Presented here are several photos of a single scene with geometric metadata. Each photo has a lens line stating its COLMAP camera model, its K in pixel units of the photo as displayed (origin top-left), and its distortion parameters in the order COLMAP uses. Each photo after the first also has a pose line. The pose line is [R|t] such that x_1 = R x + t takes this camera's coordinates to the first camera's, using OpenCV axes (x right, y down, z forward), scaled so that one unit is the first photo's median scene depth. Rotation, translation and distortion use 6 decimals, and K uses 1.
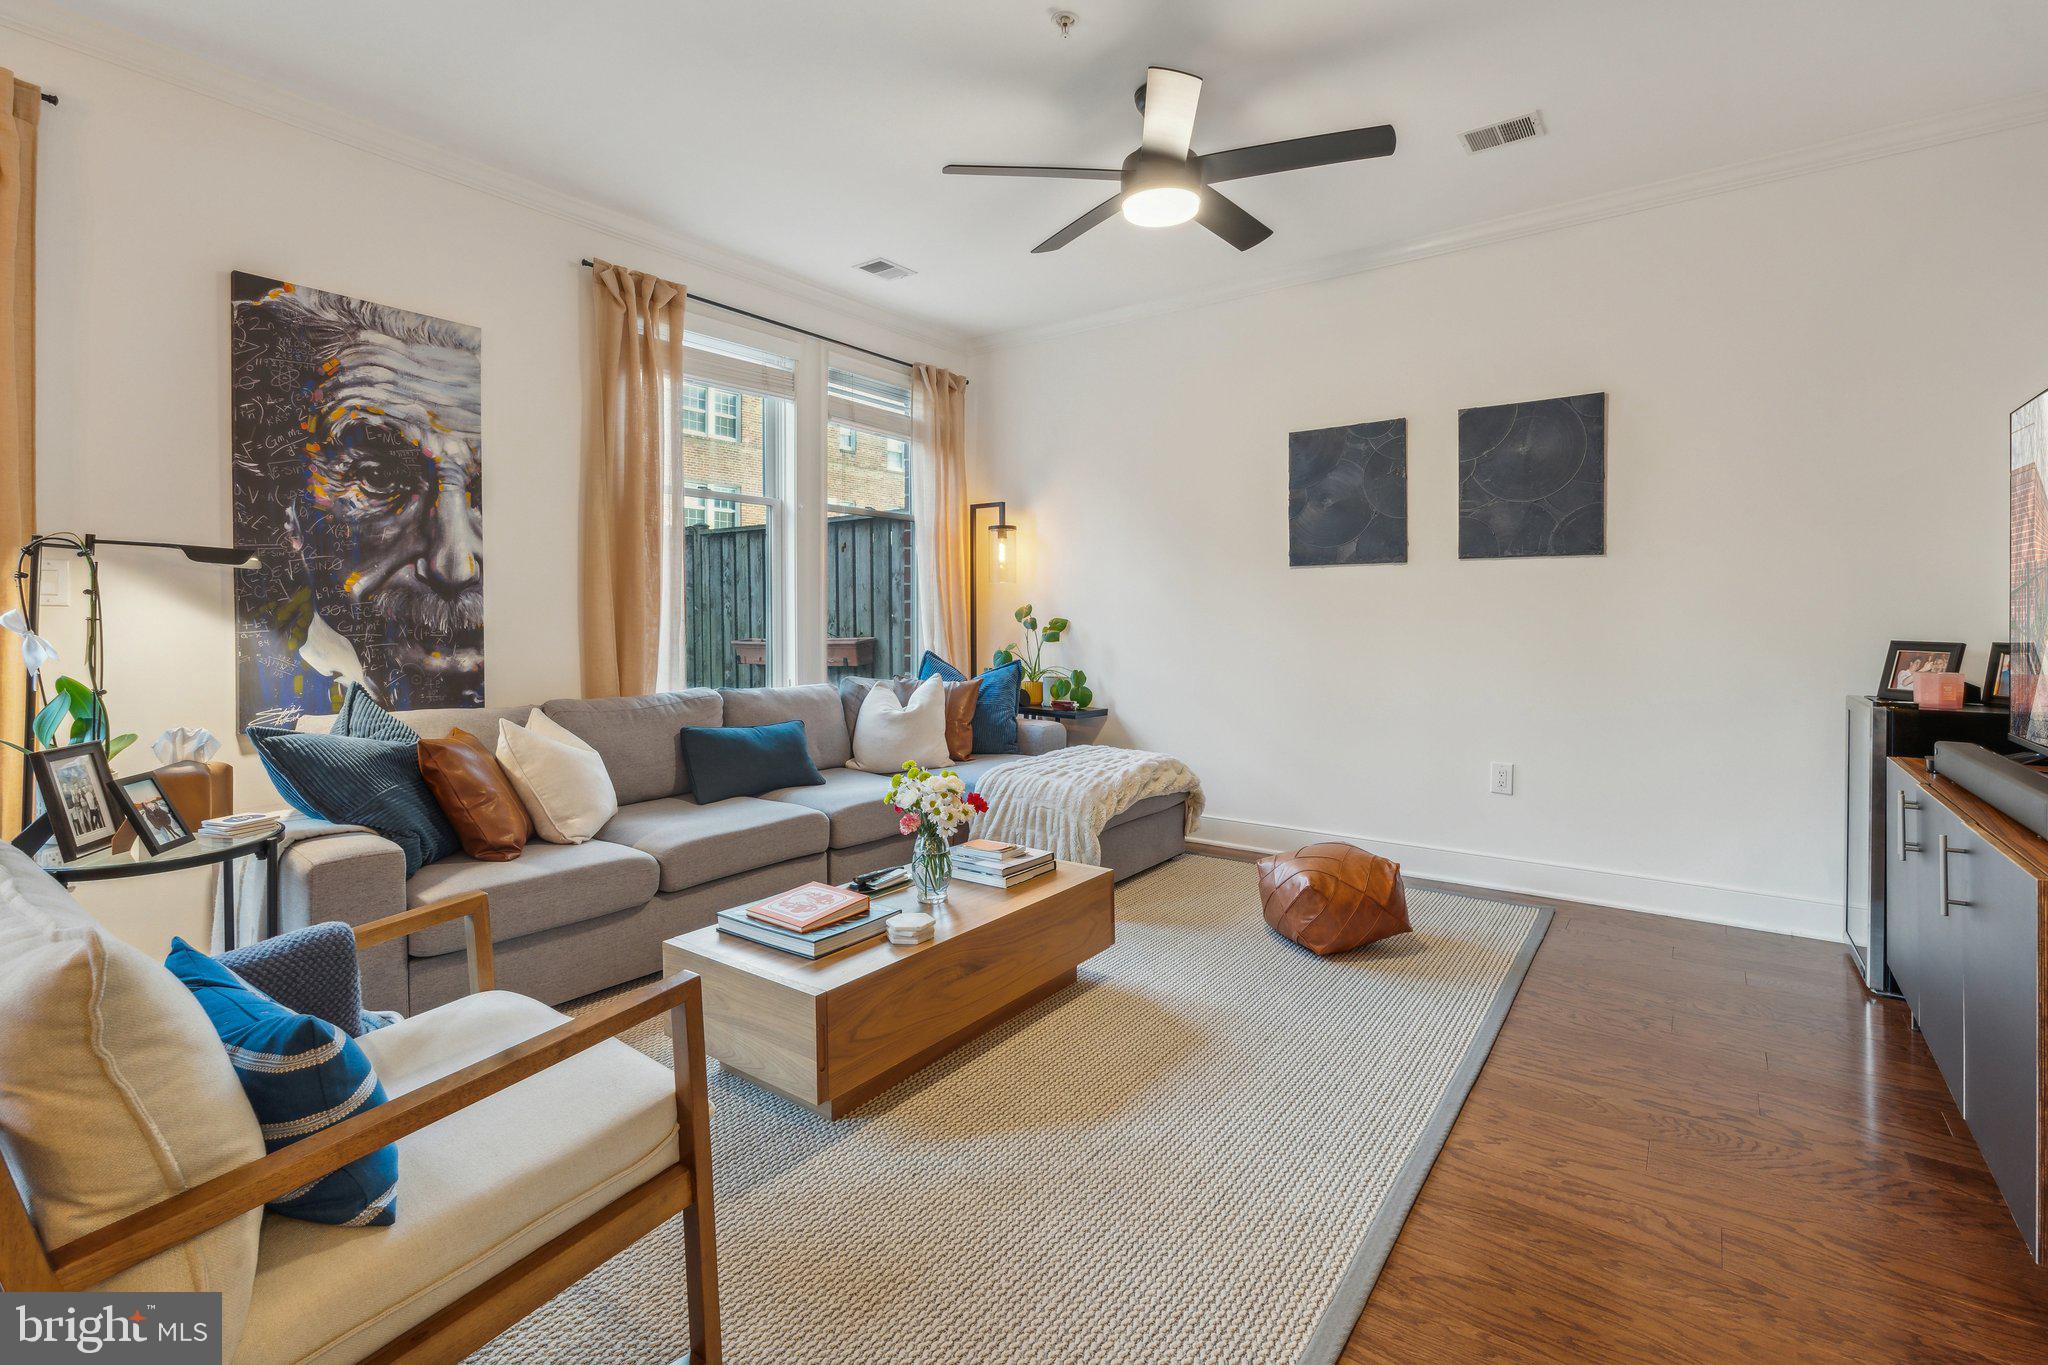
lens RADIAL K [[923.4, 0, 1028.0], [0, 923.4, 640.2], [0, 0, 1]] dist [-0.002018, 0.000196]
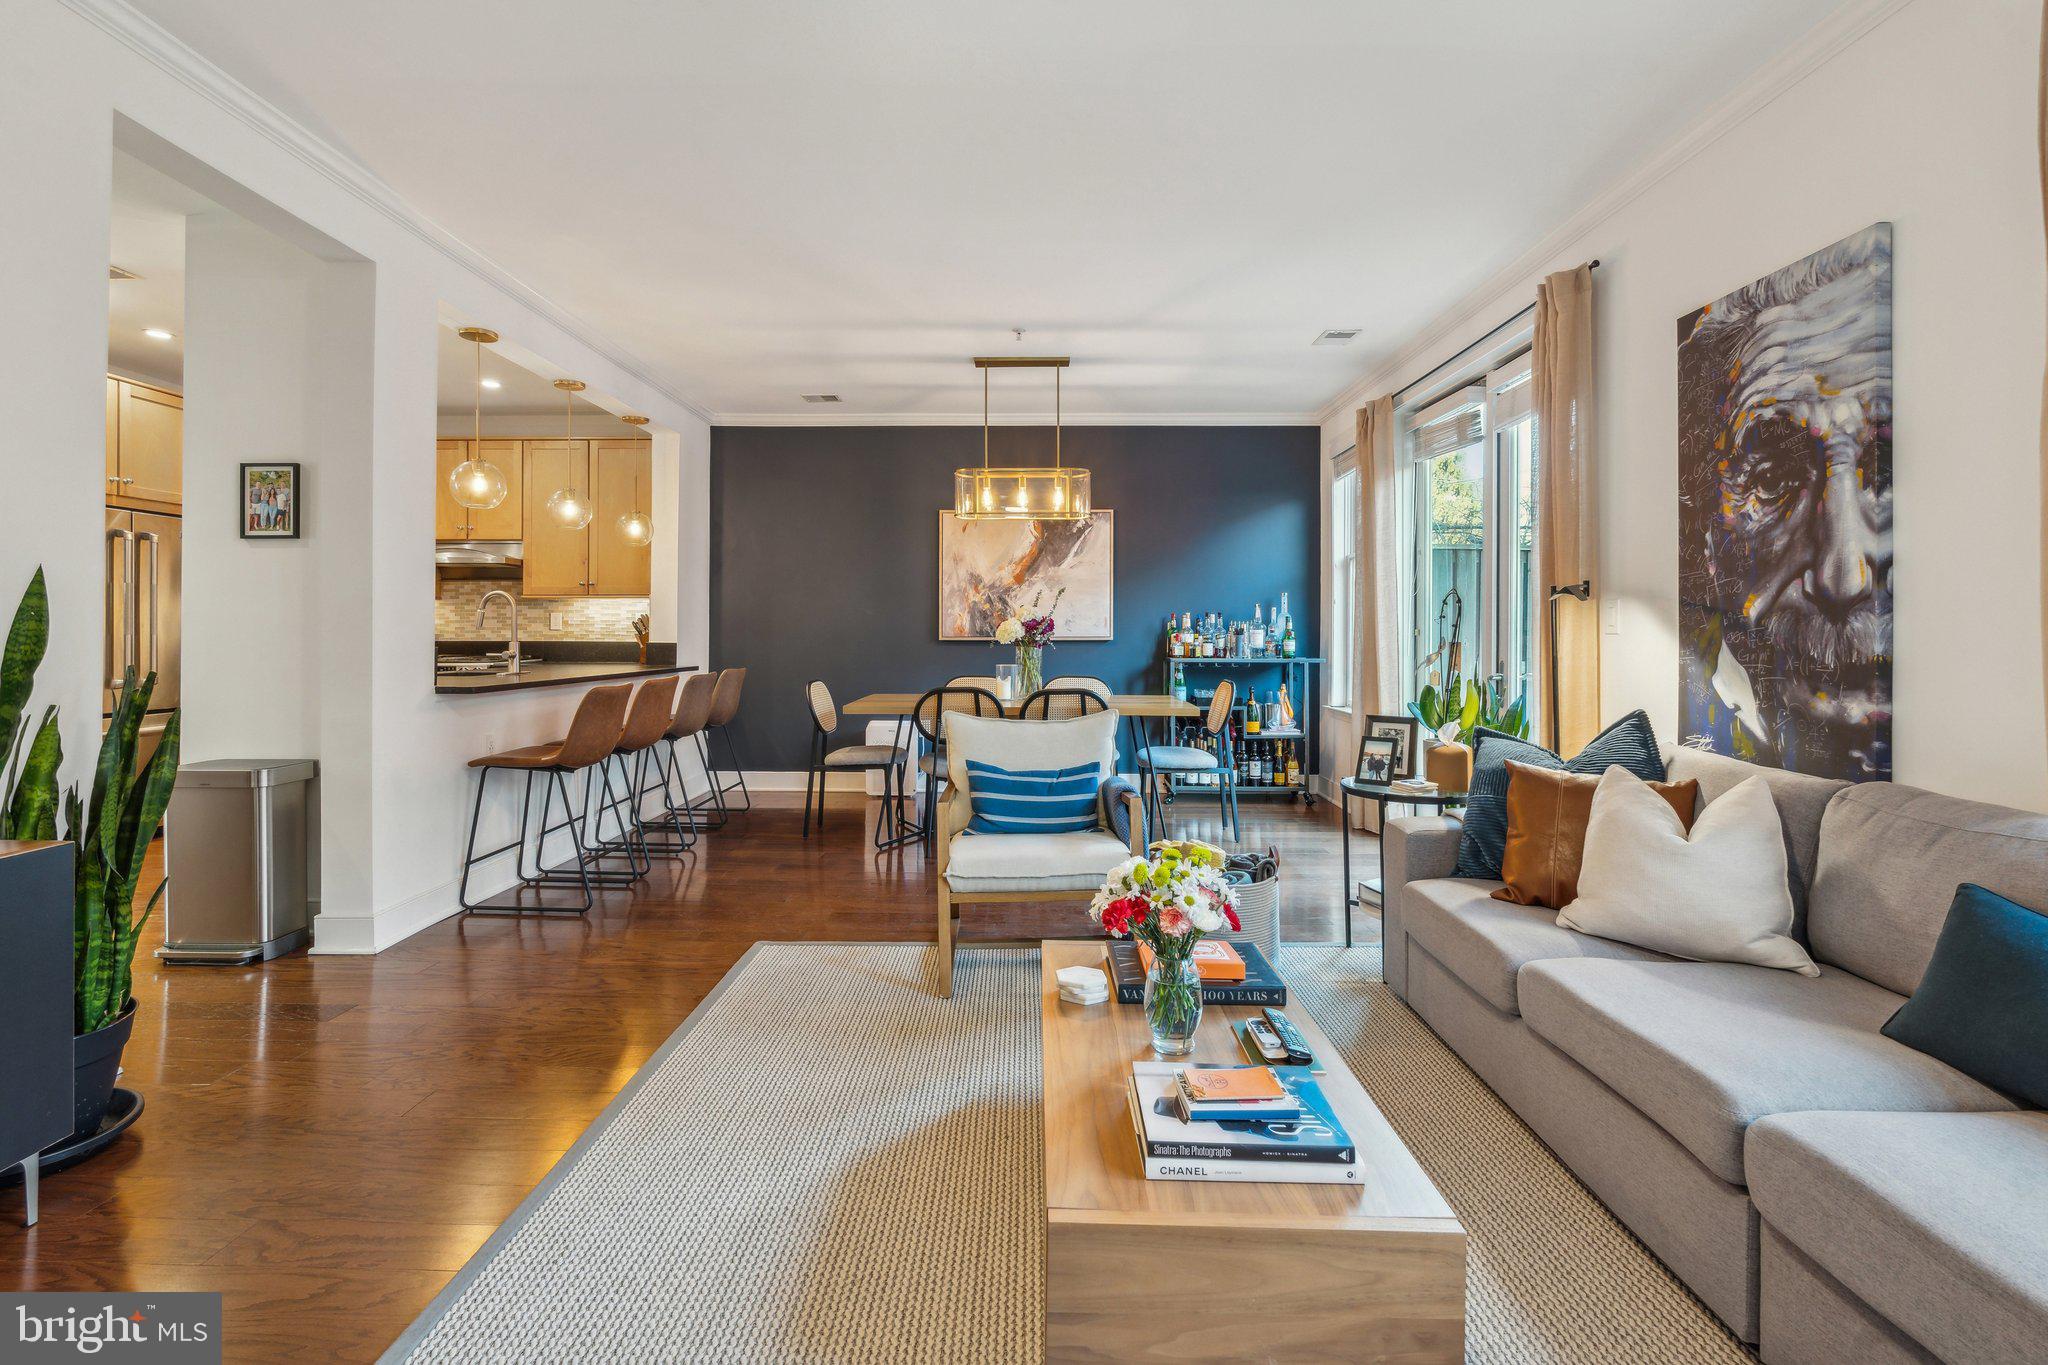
lens RADIAL K [[923.4, 0, 1028.0], [0, 923.4, 640.2], [0, 0, 1]] dist [-0.002018, 0.000196]
pose [[-0.804961, 0.005597, -0.593302, 0.344978], [-0.013575, 0.999520, 0.027848, -0.044272], [0.593173, 0.030471, -0.804498, 1.288969]]
